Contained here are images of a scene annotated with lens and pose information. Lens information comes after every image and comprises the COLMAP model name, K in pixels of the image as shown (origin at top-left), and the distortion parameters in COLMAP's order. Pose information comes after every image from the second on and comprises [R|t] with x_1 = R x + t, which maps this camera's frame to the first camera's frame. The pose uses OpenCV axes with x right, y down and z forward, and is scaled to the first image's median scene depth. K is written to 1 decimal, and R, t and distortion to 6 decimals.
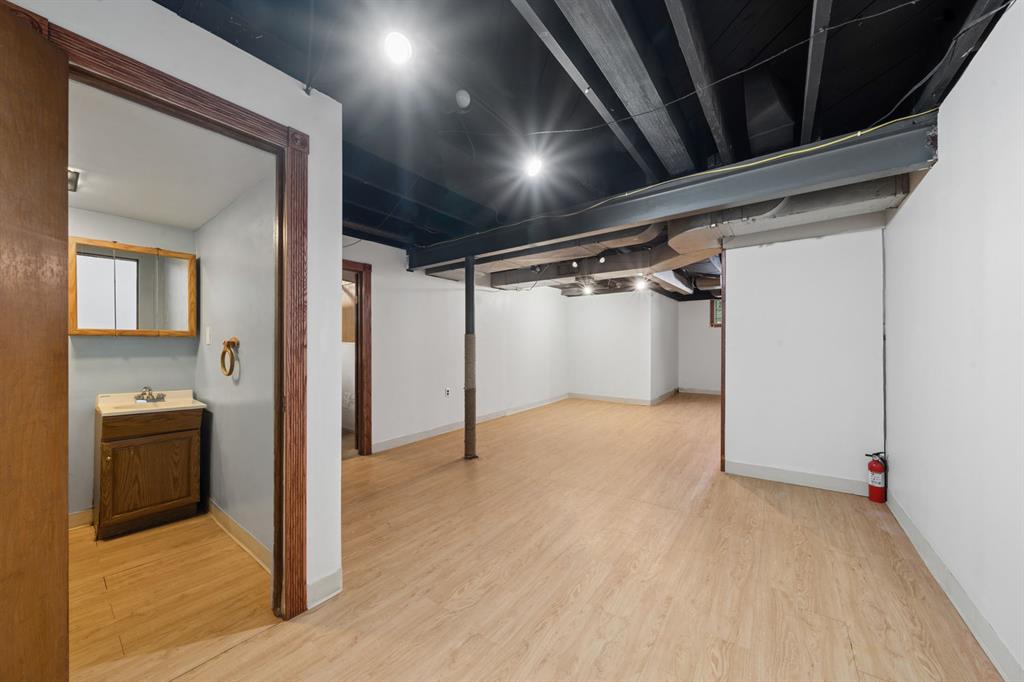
lens RADIAL K [[359.1, 0, 517.7], [0, 359.1, 346.1], [0, 0, 1]] dist [-0.006672, 0.000267]
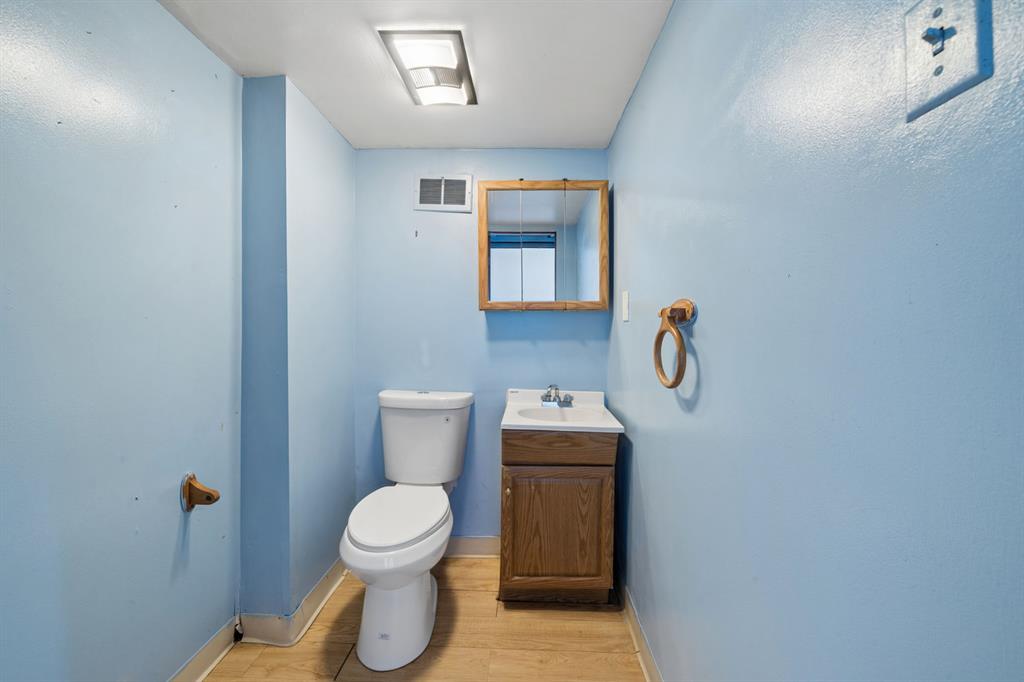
lens RADIAL K [[359.1, 0, 516.3], [0, 359.1, 335.0], [0, 0, 1]] dist [-0.006672, 0.000267]
pose [[0.568014, 0.009516, -0.822964, -0.520113], [-0.001002, 0.999940, 0.010870, 0.012704], [0.823018, -0.005349, 0.567989, 0.557593]]
